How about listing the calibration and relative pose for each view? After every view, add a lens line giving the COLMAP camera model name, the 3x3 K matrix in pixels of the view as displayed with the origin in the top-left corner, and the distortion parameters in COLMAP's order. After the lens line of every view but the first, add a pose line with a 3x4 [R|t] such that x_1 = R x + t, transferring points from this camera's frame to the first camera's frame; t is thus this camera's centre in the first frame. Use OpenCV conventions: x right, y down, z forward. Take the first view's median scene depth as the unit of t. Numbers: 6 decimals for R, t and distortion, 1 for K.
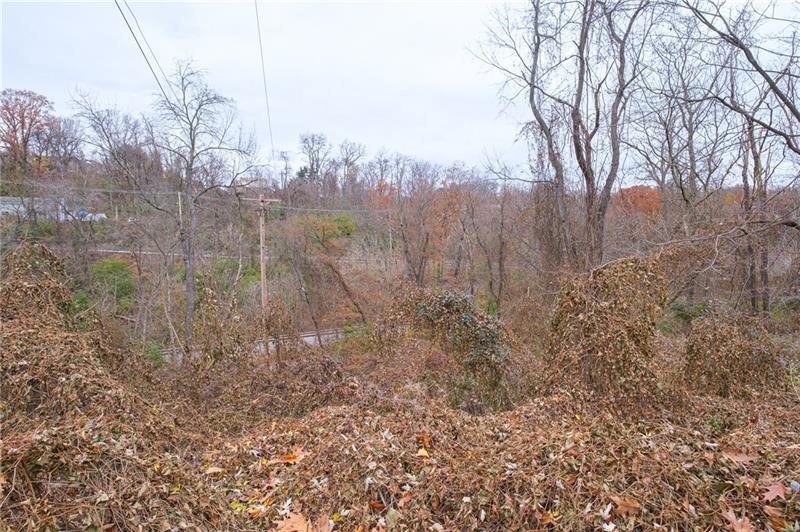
lens RADIAL K [[421.3, 0, 400.3], [0, 421.3, 263.8], [0, 0, 1]] dist [-0.003317, 0.000747]
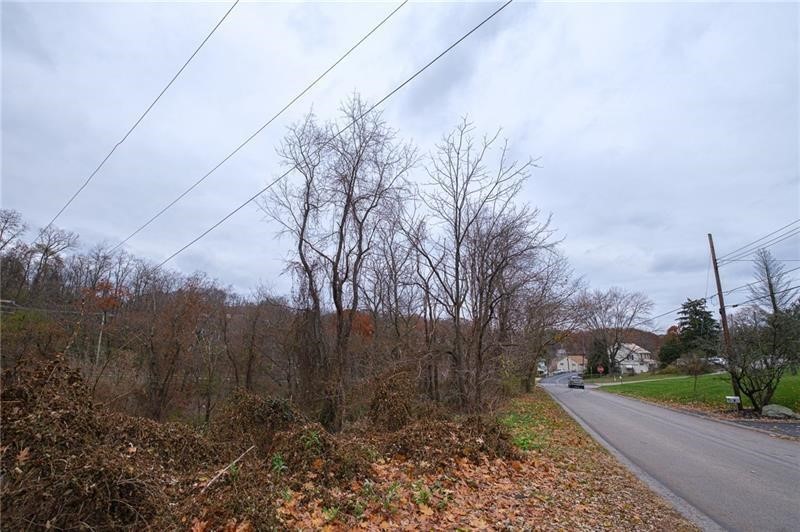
lens RADIAL K [[395.9, 0, 399.6], [0, 395.9, 267.0], [0, 0, 1]] dist [-0.005422, 0.000245]
pose [[0.804498, 0.151816, 0.574225, -0.149880], [0.006329, 0.964536, -0.263875, -0.000018], [-0.593921, 0.215921, 0.775007, -0.148024]]
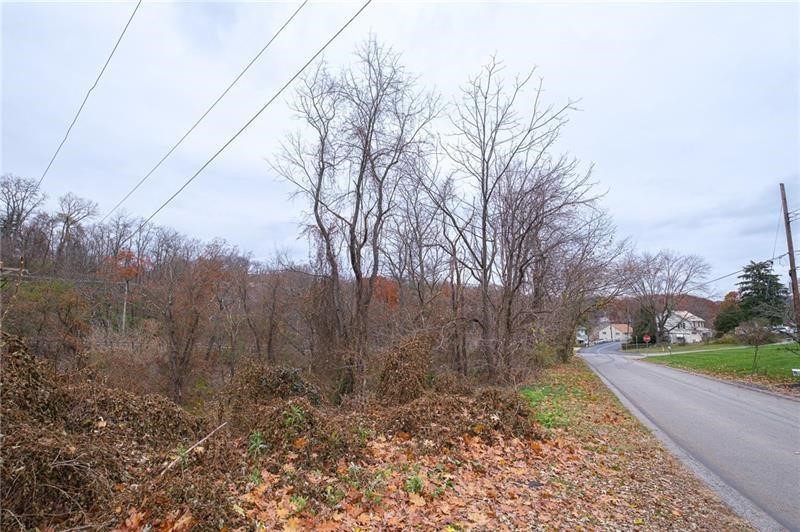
lens RADIAL K [[421.3, 0, 401.6], [0, 421.3, 264.2], [0, 0, 1]] dist [-0.003317, 0.000747]
pose [[0.841509, 0.097713, 0.531332, -0.123237], [0.004550, 0.982191, -0.187832, 0.000310], [-0.540223, 0.160480, 0.826078, -0.138679]]
